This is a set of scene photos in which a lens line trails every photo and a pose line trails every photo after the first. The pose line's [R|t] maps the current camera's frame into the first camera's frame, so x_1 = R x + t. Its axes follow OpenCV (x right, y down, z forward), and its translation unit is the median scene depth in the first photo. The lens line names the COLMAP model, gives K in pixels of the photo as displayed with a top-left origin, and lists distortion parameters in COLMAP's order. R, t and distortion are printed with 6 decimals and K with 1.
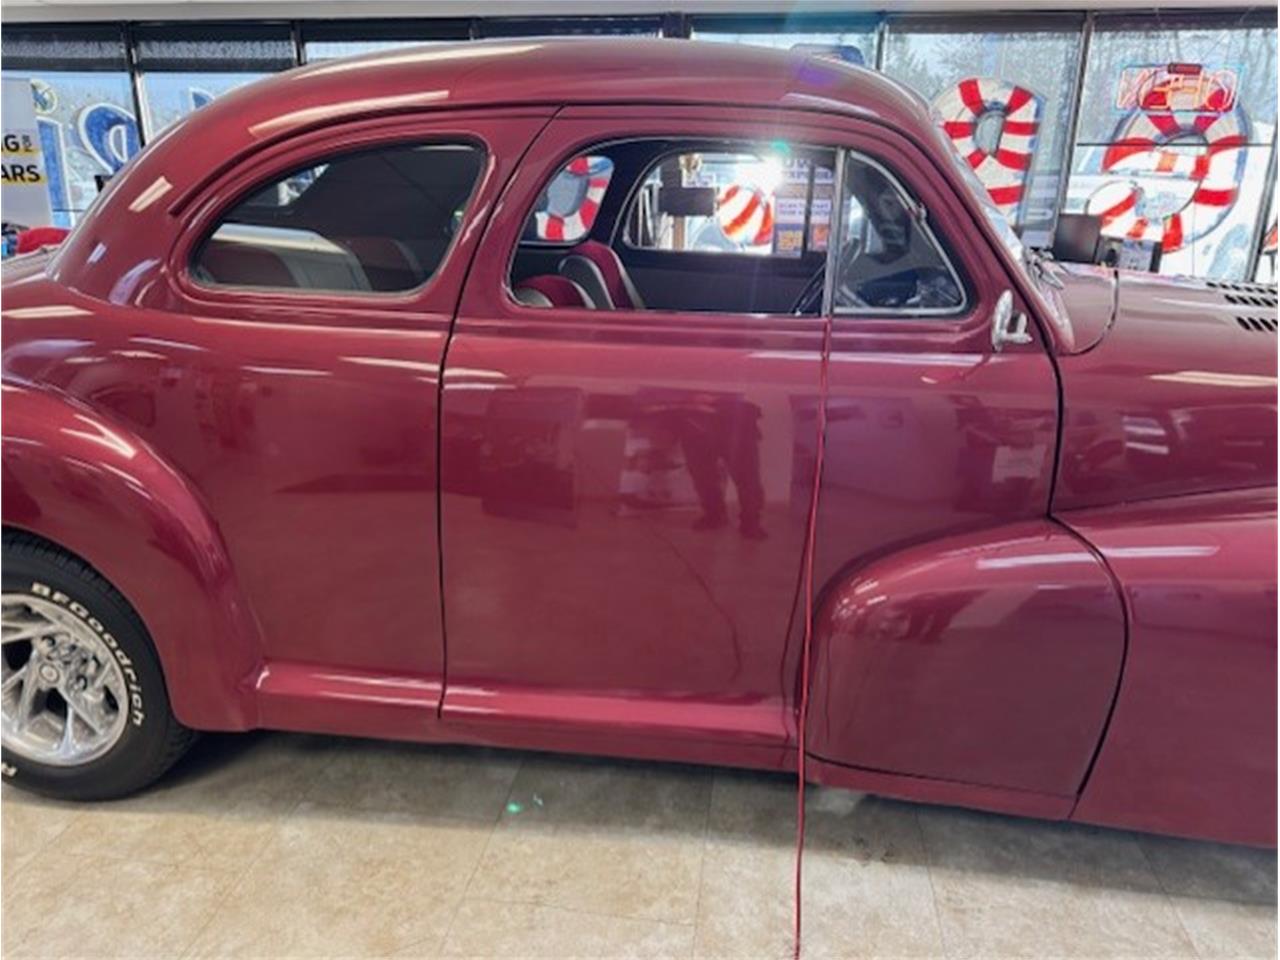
lens RADIAL K [[894.3, 0, 640.0], [0, 894.3, 480.0], [0, 0, 1]] dist [0.006798, -0.001558]
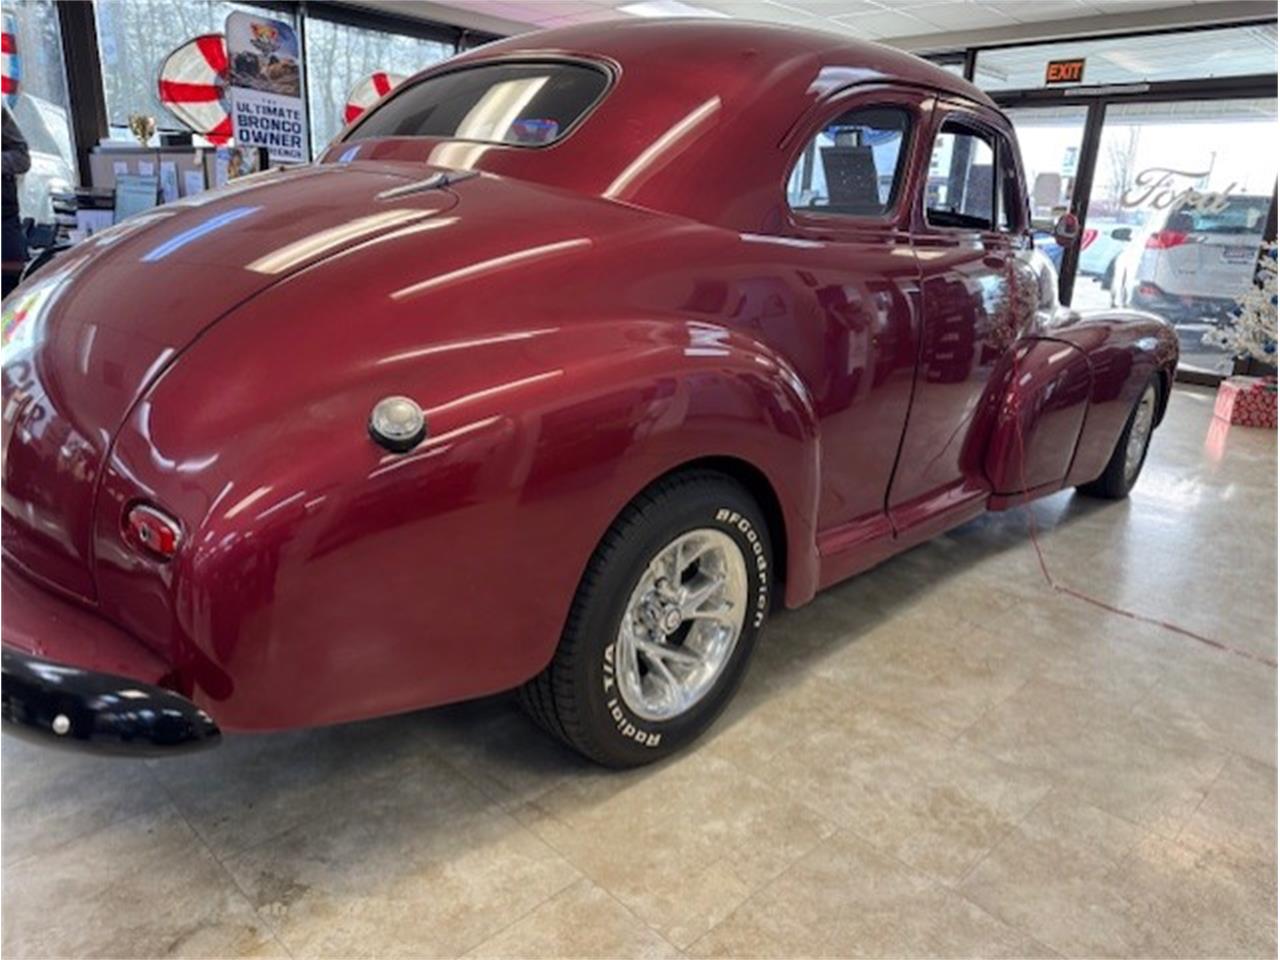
lens RADIAL K [[894.3, 0, 640.0], [0, 894.3, 480.0], [0, 0, 1]] dist [0.006798, -0.001558]
pose [[0.602528, -0.214382, 0.768765, -0.386771], [0.212909, 0.971516, 0.104053, -0.010090], [-0.769175, 0.100982, 0.631010, 0.115433]]
